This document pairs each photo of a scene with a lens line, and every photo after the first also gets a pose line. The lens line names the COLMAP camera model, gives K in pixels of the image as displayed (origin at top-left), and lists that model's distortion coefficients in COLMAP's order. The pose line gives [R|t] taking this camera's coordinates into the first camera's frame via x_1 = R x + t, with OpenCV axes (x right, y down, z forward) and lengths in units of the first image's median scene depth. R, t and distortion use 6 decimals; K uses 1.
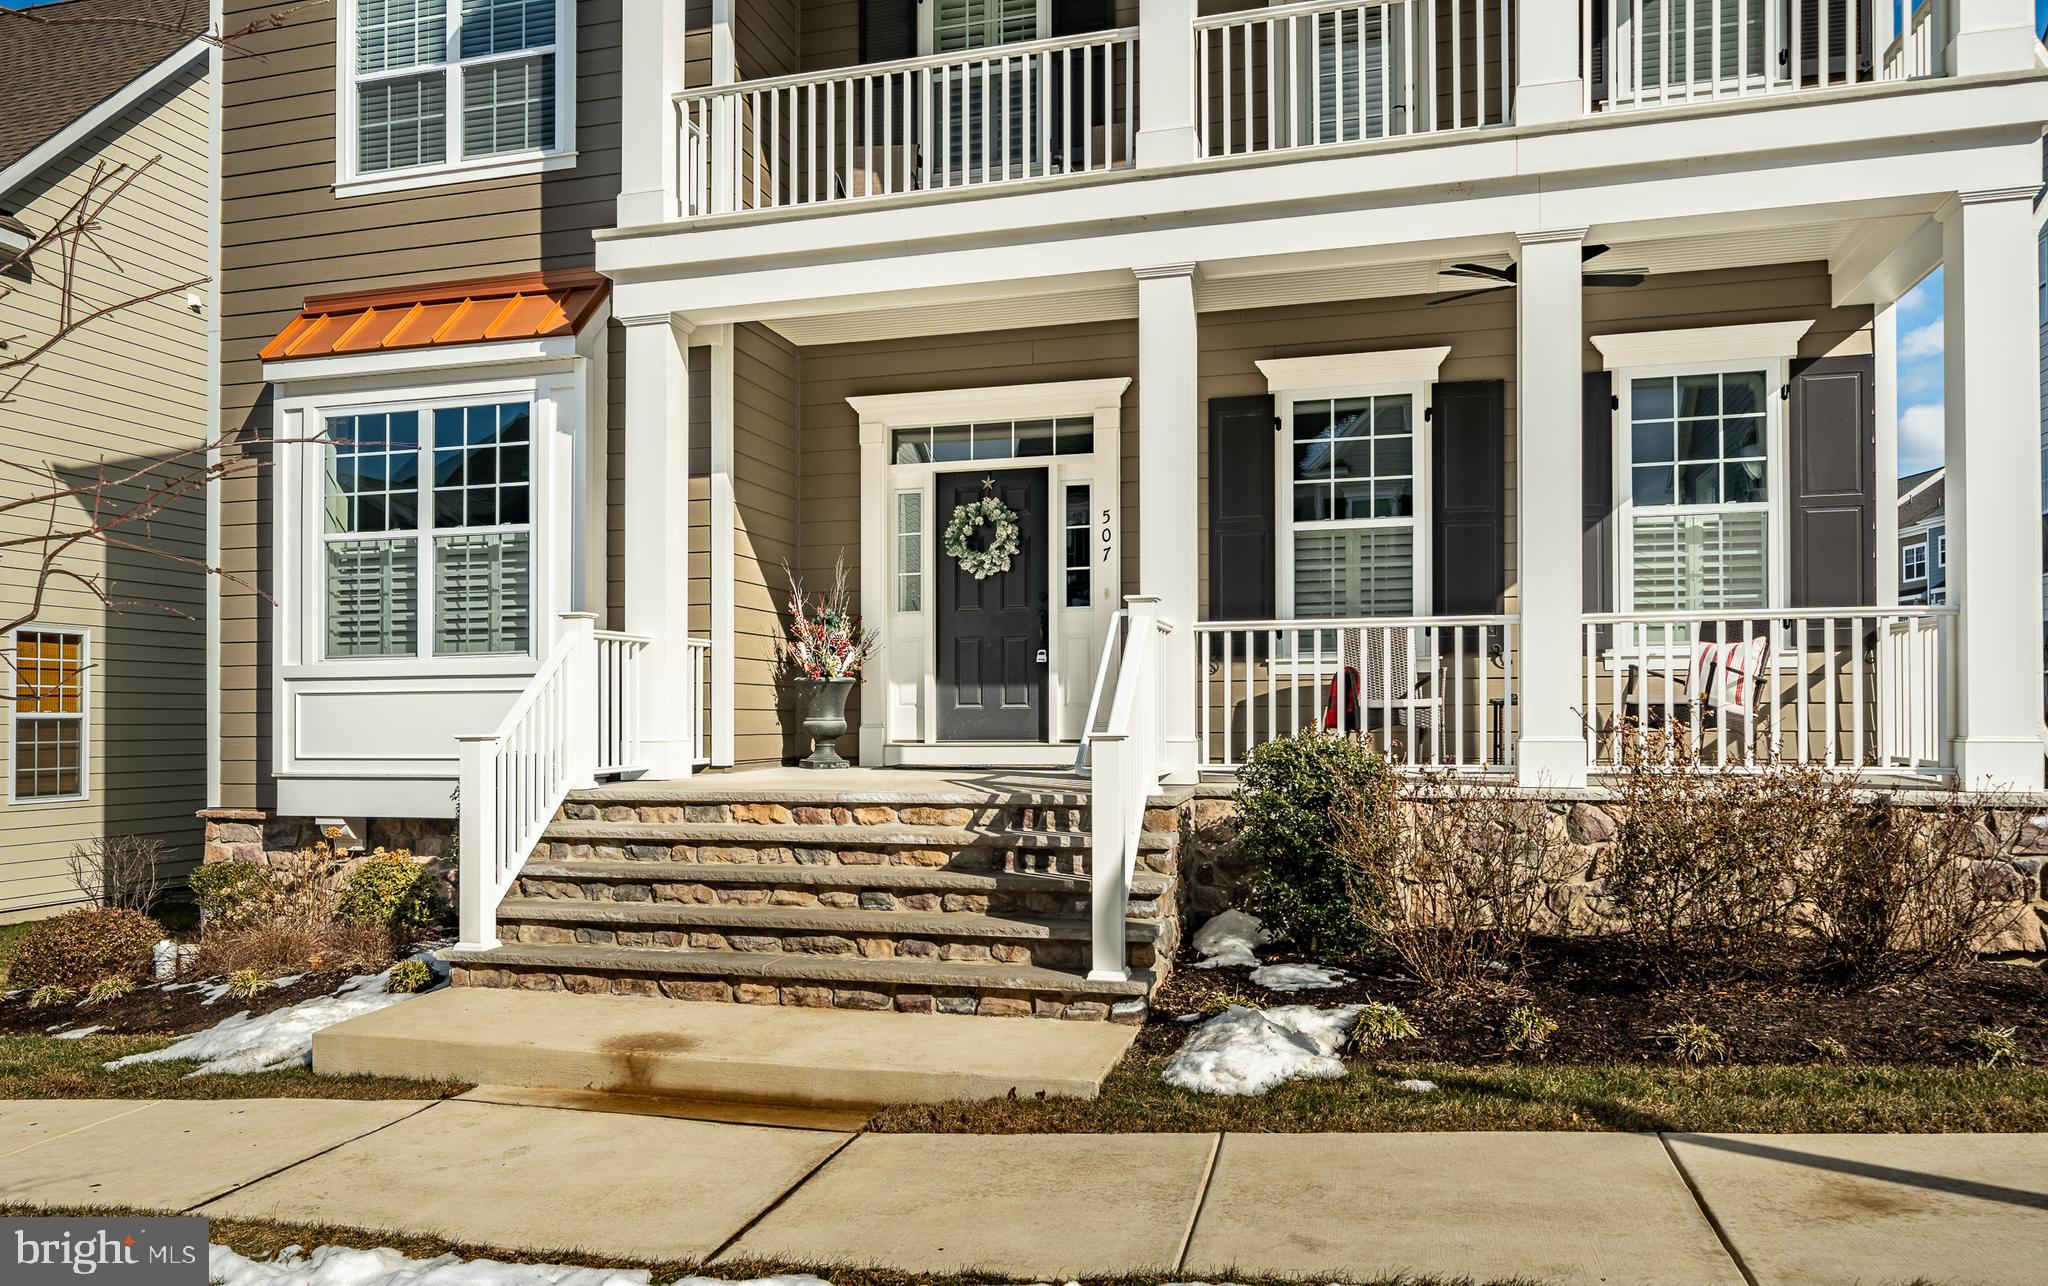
lens RADIAL K [[1340.7, 0, 1014.6], [0, 1340.7, 700.8], [0, 0, 1]] dist [0.006605, -0.001305]
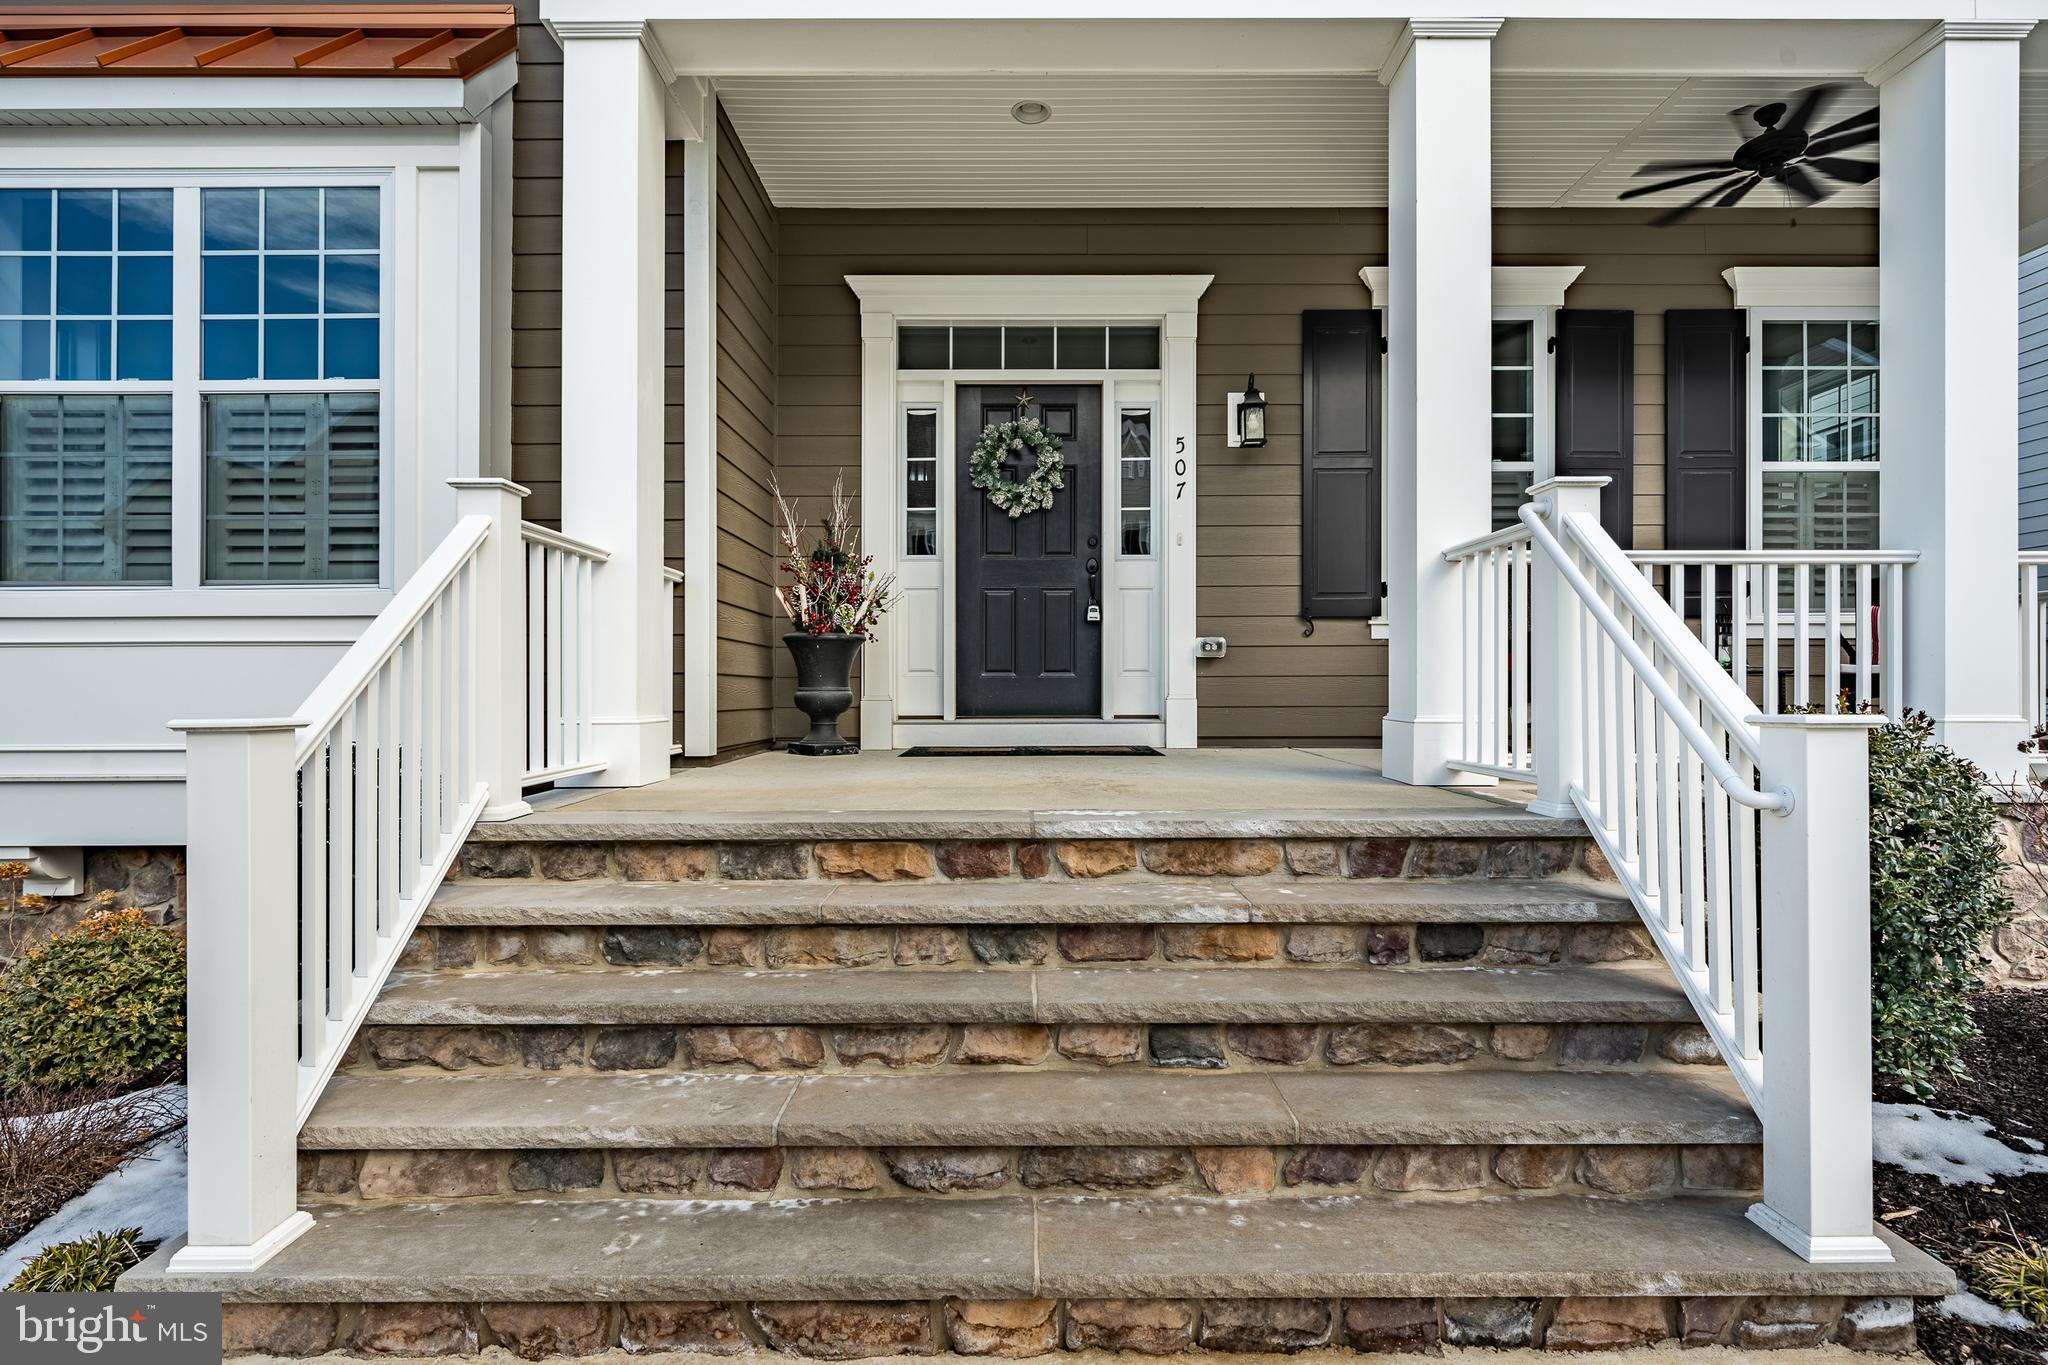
lens RADIAL K [[931.3, 0, 1020.1], [0, 931.3, 686.5], [0, 0, 1]] dist [0.001689, 0.000582]
pose [[0.964749, 0.005427, 0.263115, -0.199307], [-0.007028, 0.999962, 0.005143, 0.010081], [-0.263077, -0.006811, 0.964751, 0.535151]]
